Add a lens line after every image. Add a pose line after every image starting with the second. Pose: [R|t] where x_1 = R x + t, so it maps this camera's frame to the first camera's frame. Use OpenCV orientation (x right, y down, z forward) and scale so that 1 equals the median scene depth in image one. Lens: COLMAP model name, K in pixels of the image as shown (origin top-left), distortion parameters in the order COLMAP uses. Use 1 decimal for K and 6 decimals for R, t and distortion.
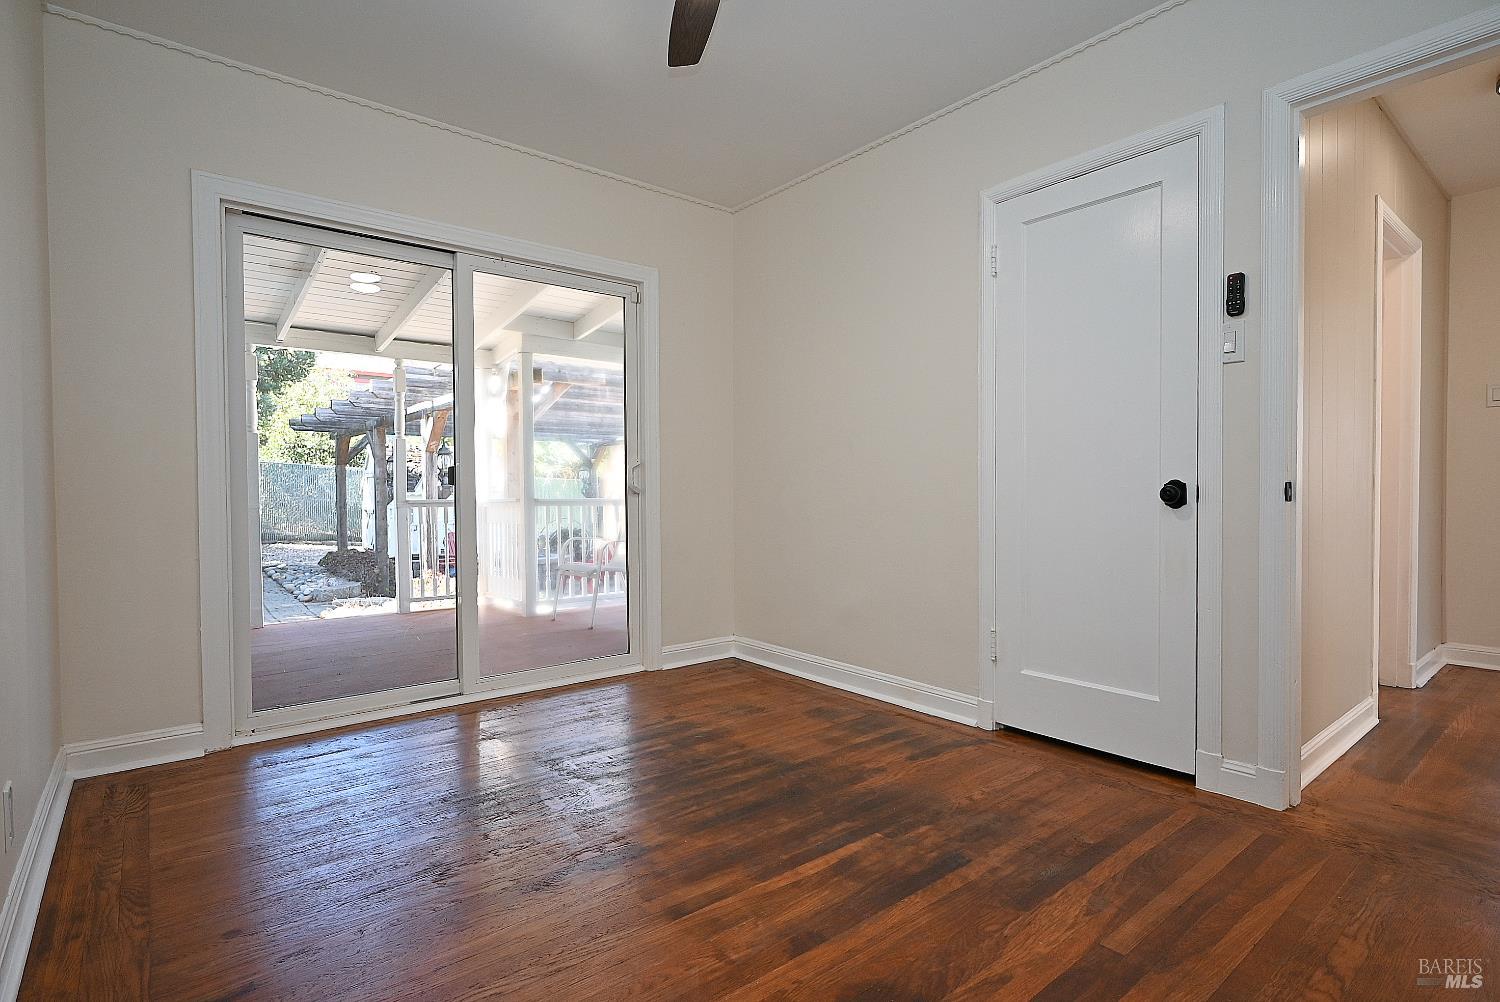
lens RADIAL K [[749.7, 0, 746.6], [0, 749.7, 497.8], [0, 0, 1]] dist [-0.008713, 0.000329]
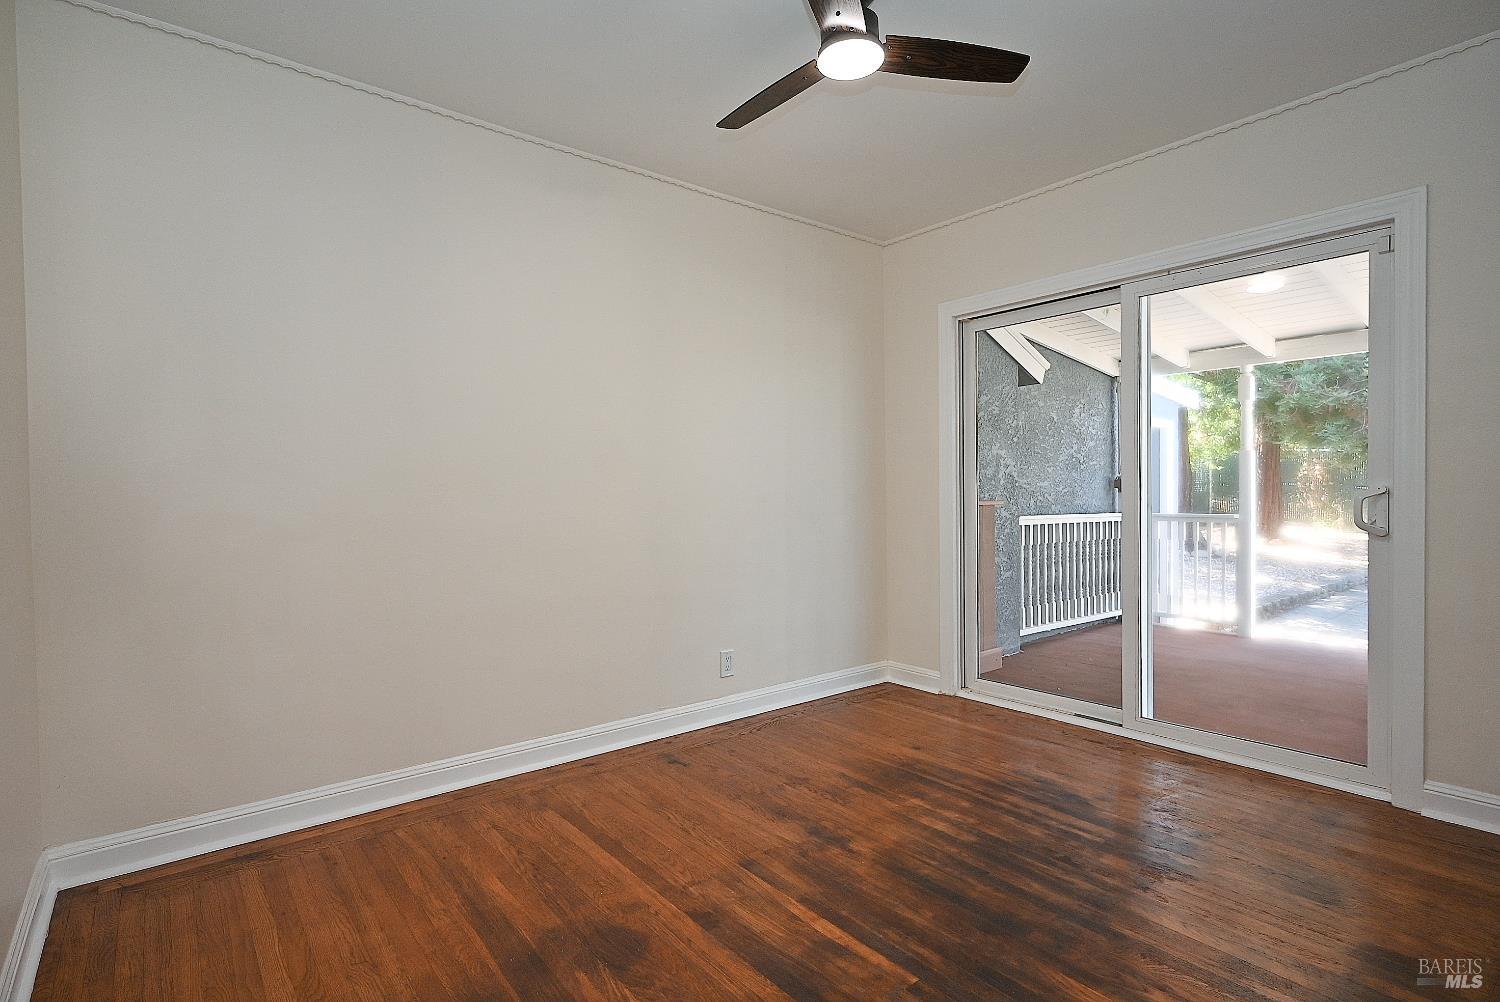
lens RADIAL K [[738.8, 0, 752.1], [0, 738.8, 500.1], [0, 0, 1]] dist [-0.002285, 0.000352]
pose [[-0.003864, 0.020656, -0.999779, 0.841863], [-0.001268, 0.999786, 0.020661, -0.083704], [0.999992, 0.001347, -0.003837, 0.705168]]
